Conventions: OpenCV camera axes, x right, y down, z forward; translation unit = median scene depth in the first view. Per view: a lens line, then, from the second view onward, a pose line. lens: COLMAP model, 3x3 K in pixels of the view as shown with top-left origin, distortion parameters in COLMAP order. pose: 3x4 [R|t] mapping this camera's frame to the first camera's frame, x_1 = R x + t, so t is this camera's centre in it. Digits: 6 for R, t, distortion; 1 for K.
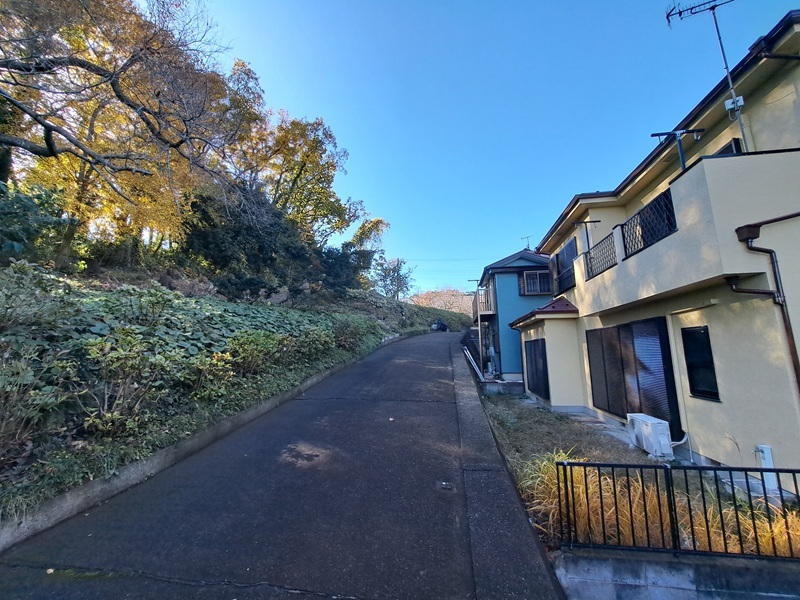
lens RADIAL K [[316.3, 0, 403.1], [0, 316.3, 299.5], [0, 0, 1]] dist [-0.015542, -0.000549]
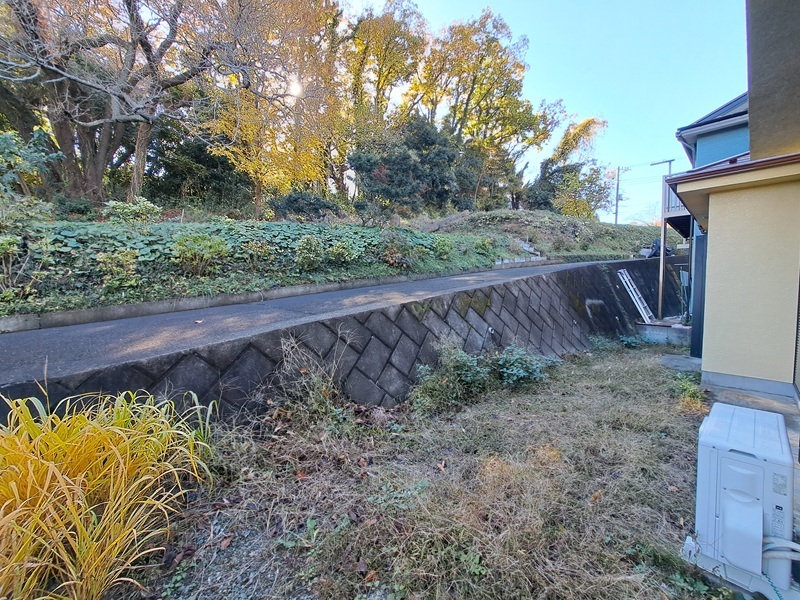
lens RADIAL K [[316.3, 0, 403.1], [0, 316.3, 299.5], [0, 0, 1]] dist [-0.015542, -0.000549]
pose [[0.784238, 0.039904, -0.619176, 0.400377], [0.081594, 0.982630, 0.166674, 0.111172], [0.615072, -0.181233, 0.767360, 0.330809]]
